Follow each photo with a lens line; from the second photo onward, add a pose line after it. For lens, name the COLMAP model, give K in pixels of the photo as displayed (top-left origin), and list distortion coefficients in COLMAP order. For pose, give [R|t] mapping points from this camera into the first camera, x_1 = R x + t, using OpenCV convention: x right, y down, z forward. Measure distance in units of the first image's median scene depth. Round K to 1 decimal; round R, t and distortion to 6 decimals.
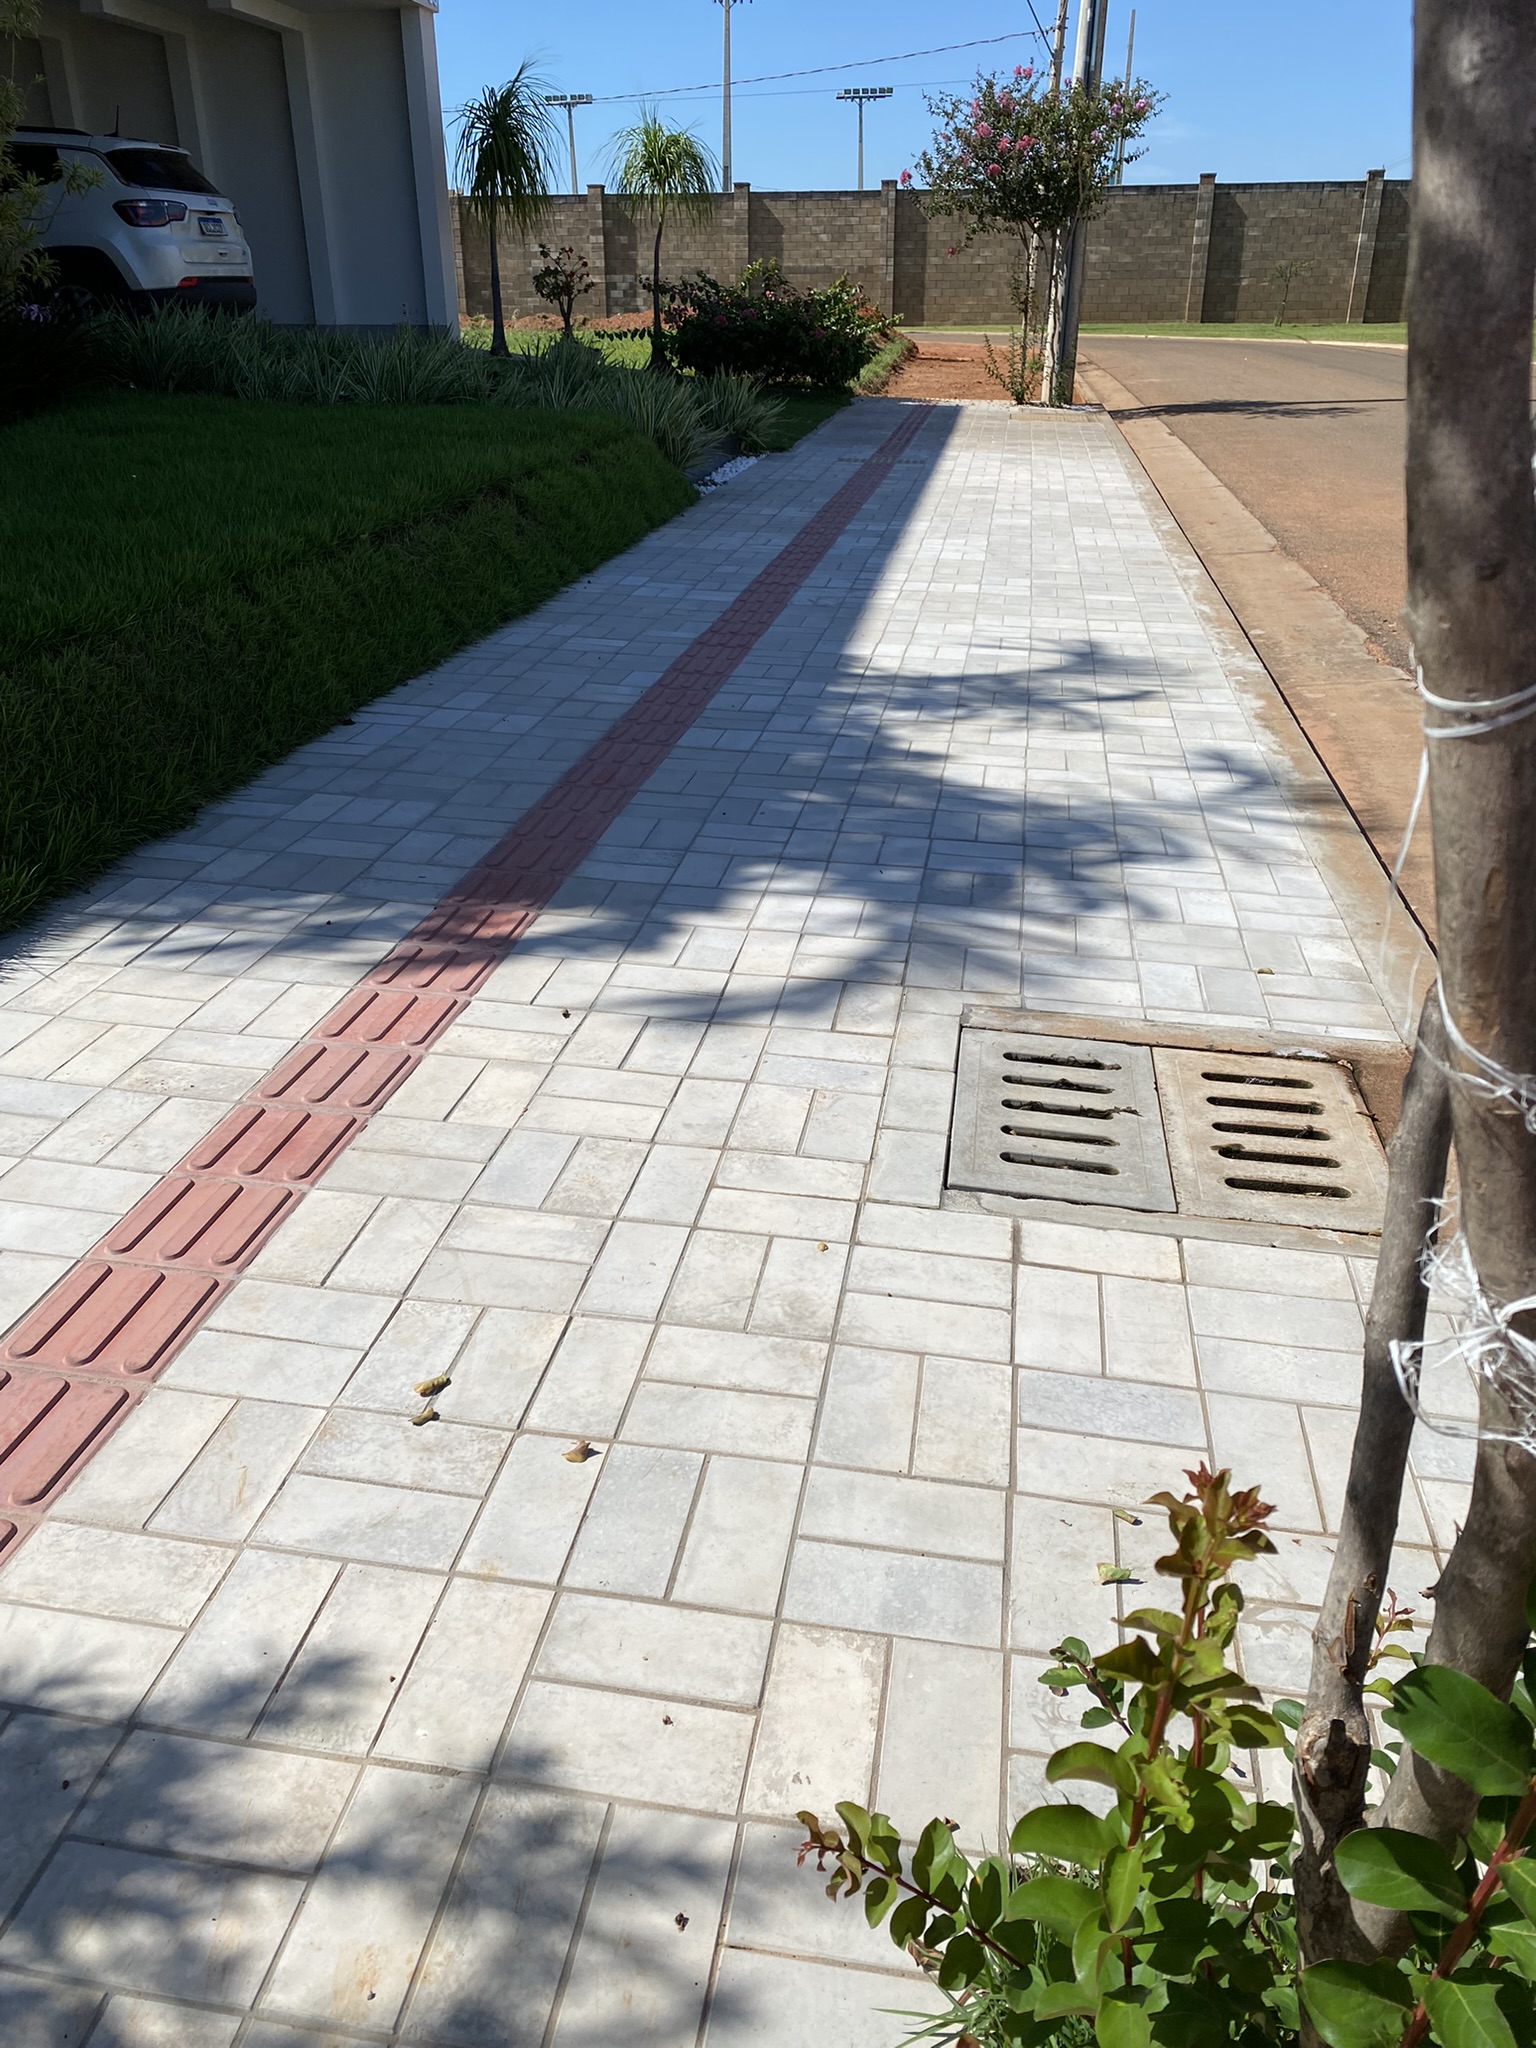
lens RADIAL K [[1568.7, 0, 768.0], [0, 1568.7, 1024.0], [0, 0, 1]] dist [0.056435, -0.083963]
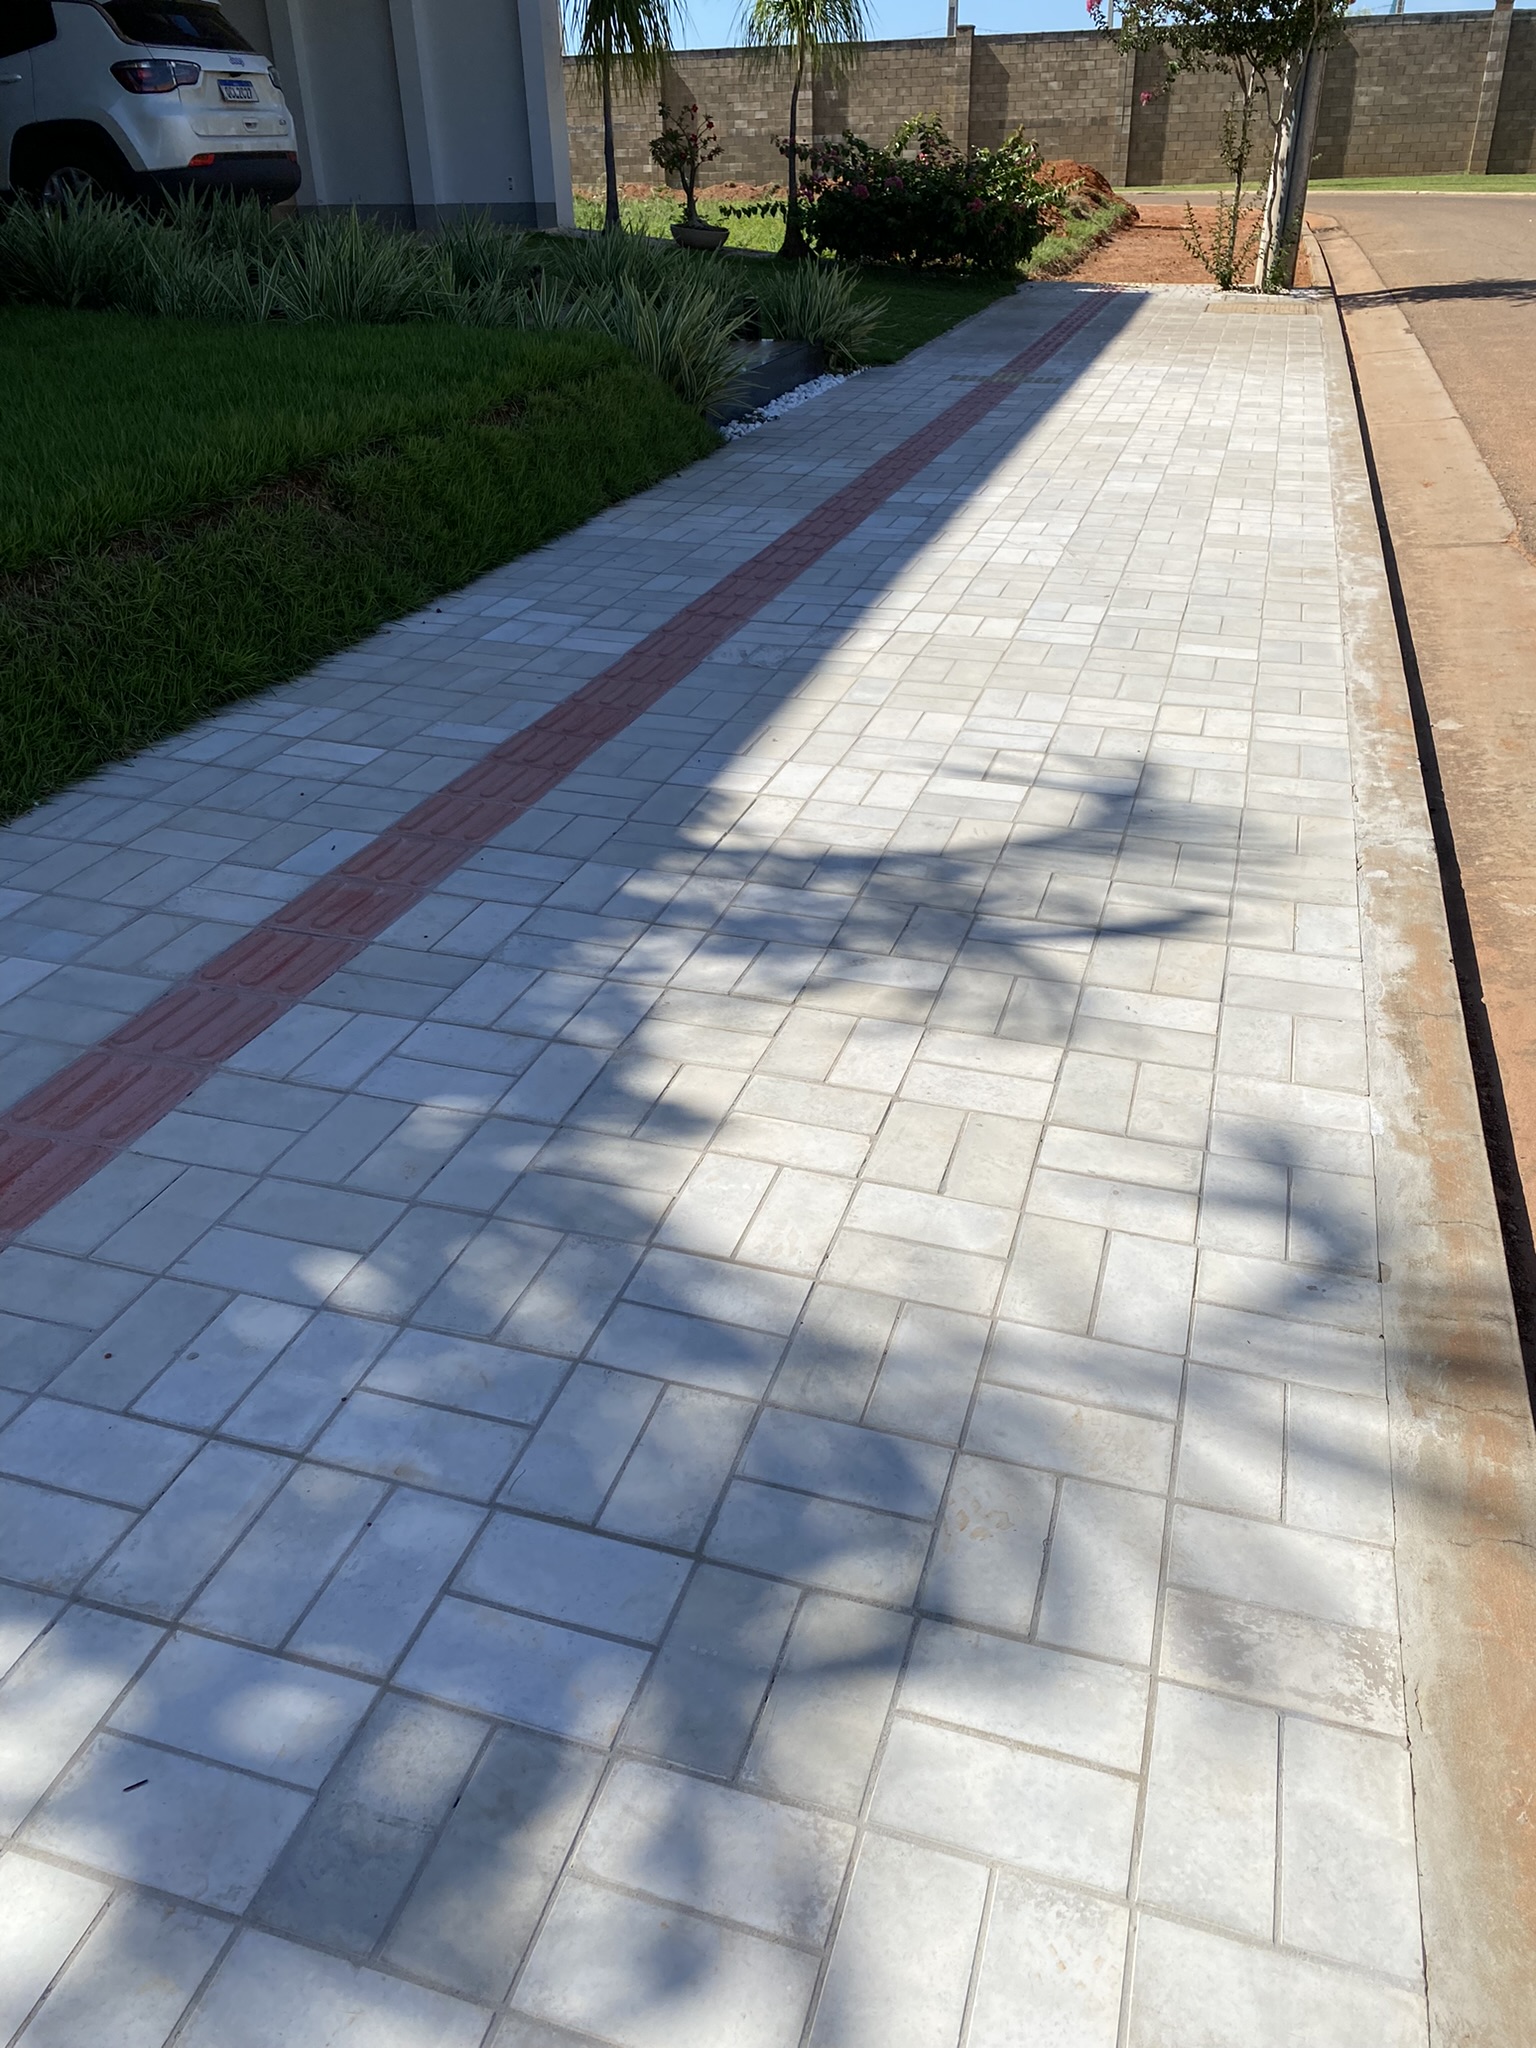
lens RADIAL K [[1561.3, 0, 768.0], [0, 1561.3, 1024.0], [0, 0, 1]] dist [0.054840, -0.056856]
pose [[0.989935, 0.049117, -0.132723, 0.127807], [-0.039539, 0.996485, 0.073857, -0.158266], [0.135884, -0.067866, 0.988398, 0.332812]]
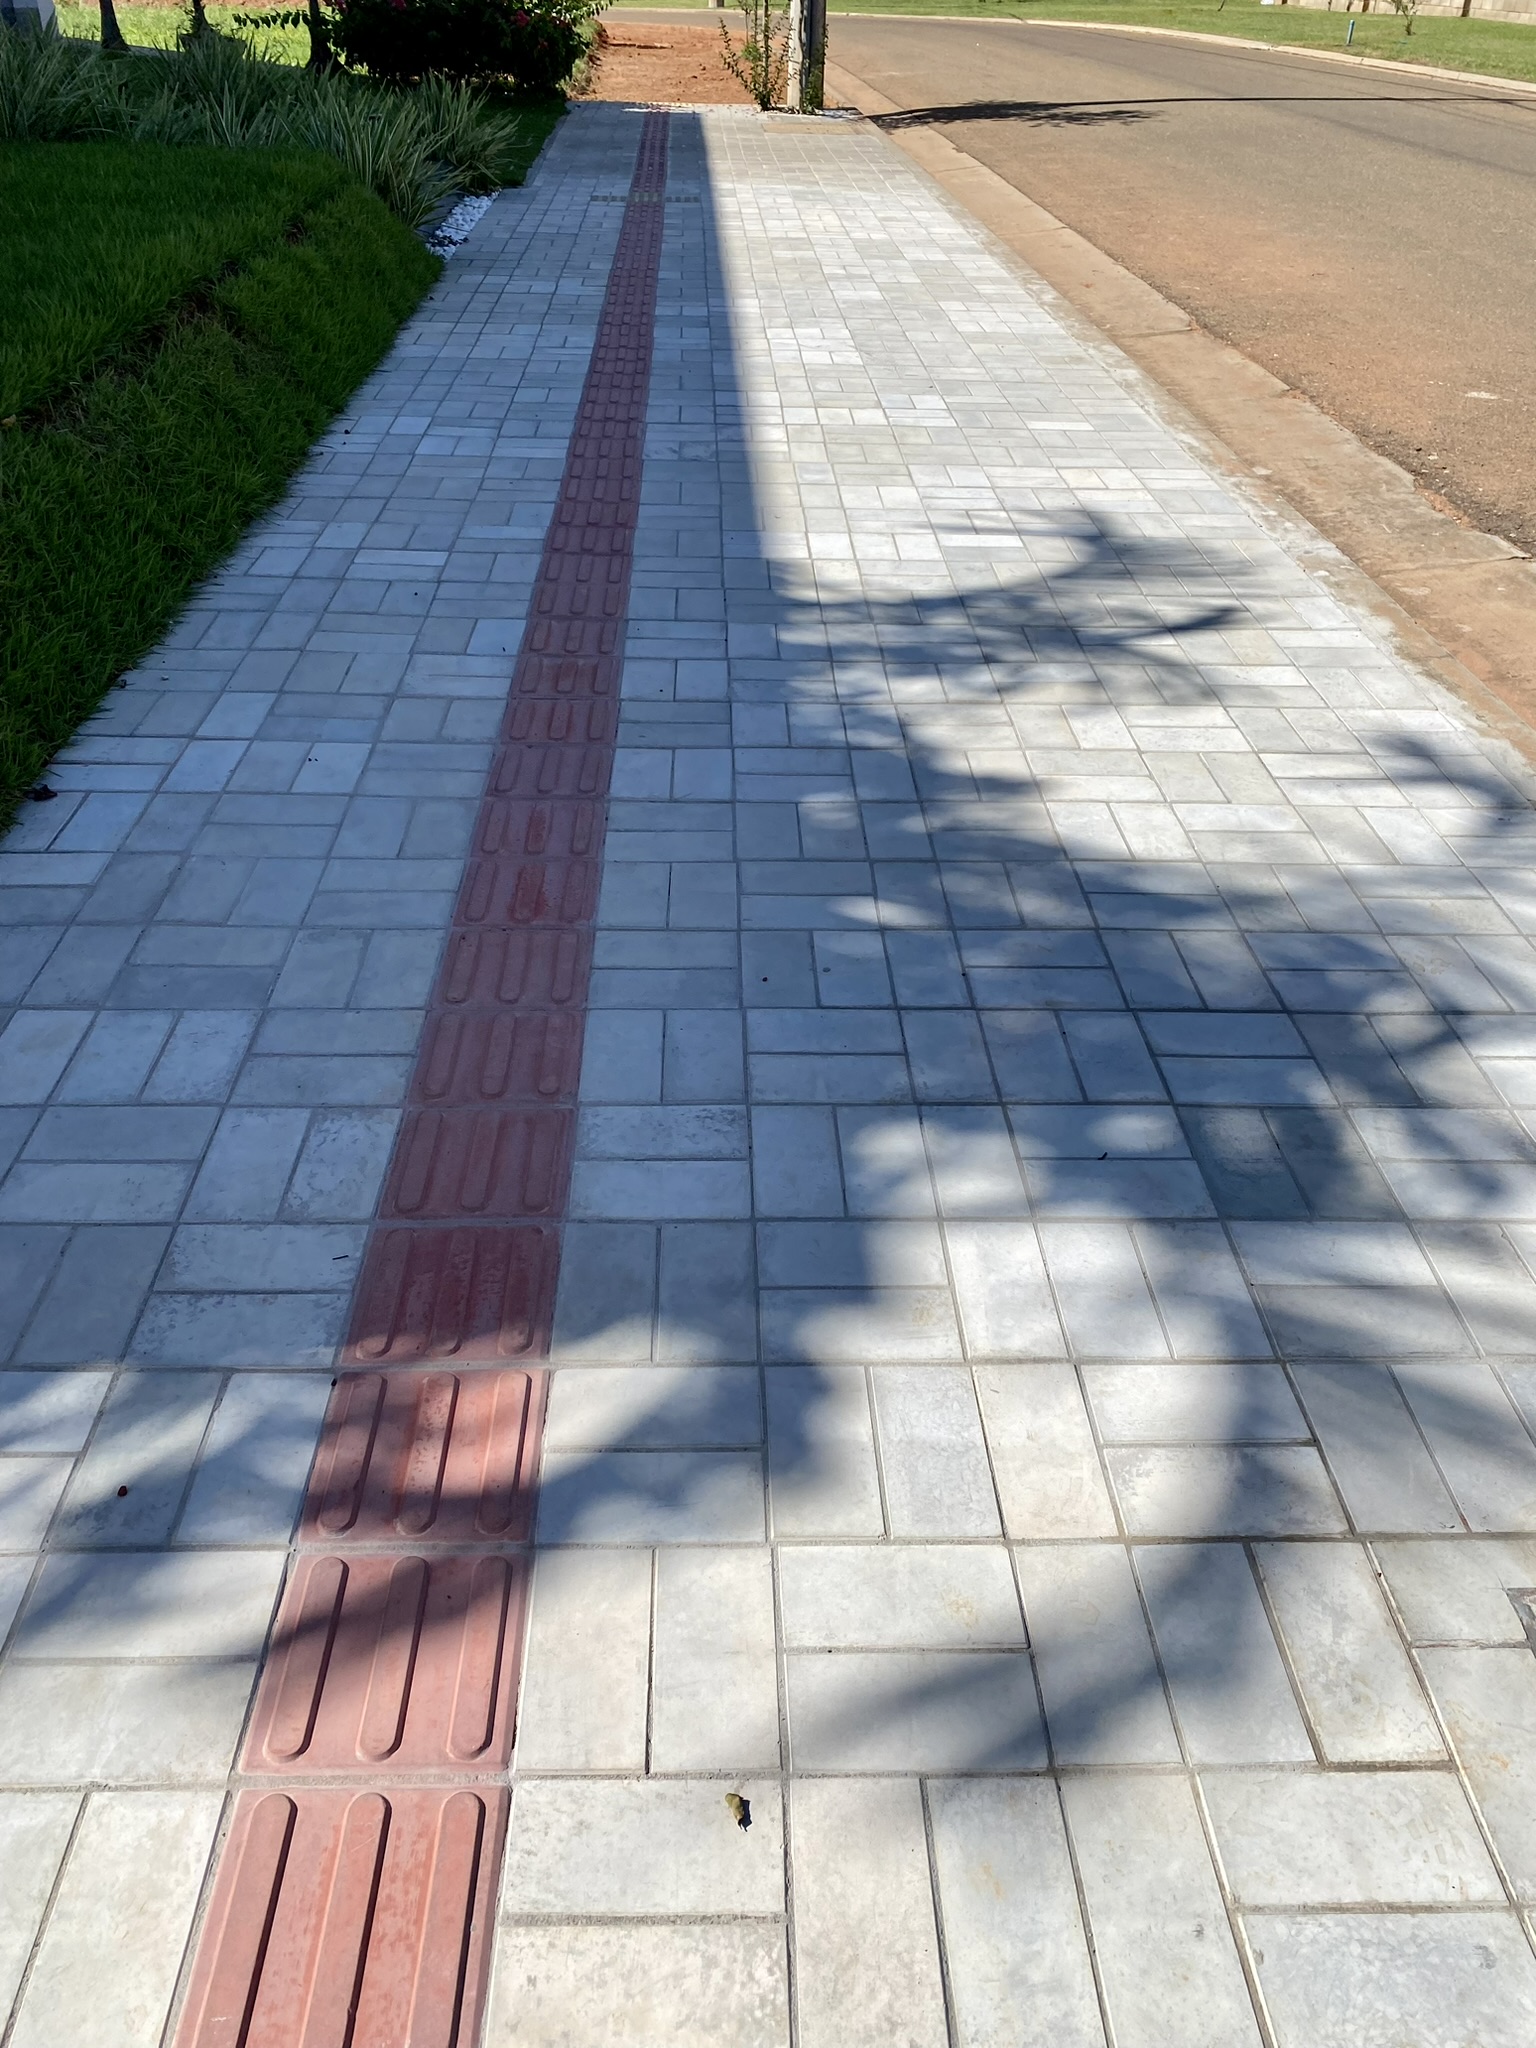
lens RADIAL K [[1564.9, 0, 768.0], [0, 1564.9, 1024.0], [0, 0, 1]] dist [0.011282, 0.003609]
pose [[0.981060, -0.106744, 0.161639, -0.071009], [0.079149, 0.982526, 0.168457, -0.125242], [-0.176796, -0.152473, 0.972366, 0.250339]]
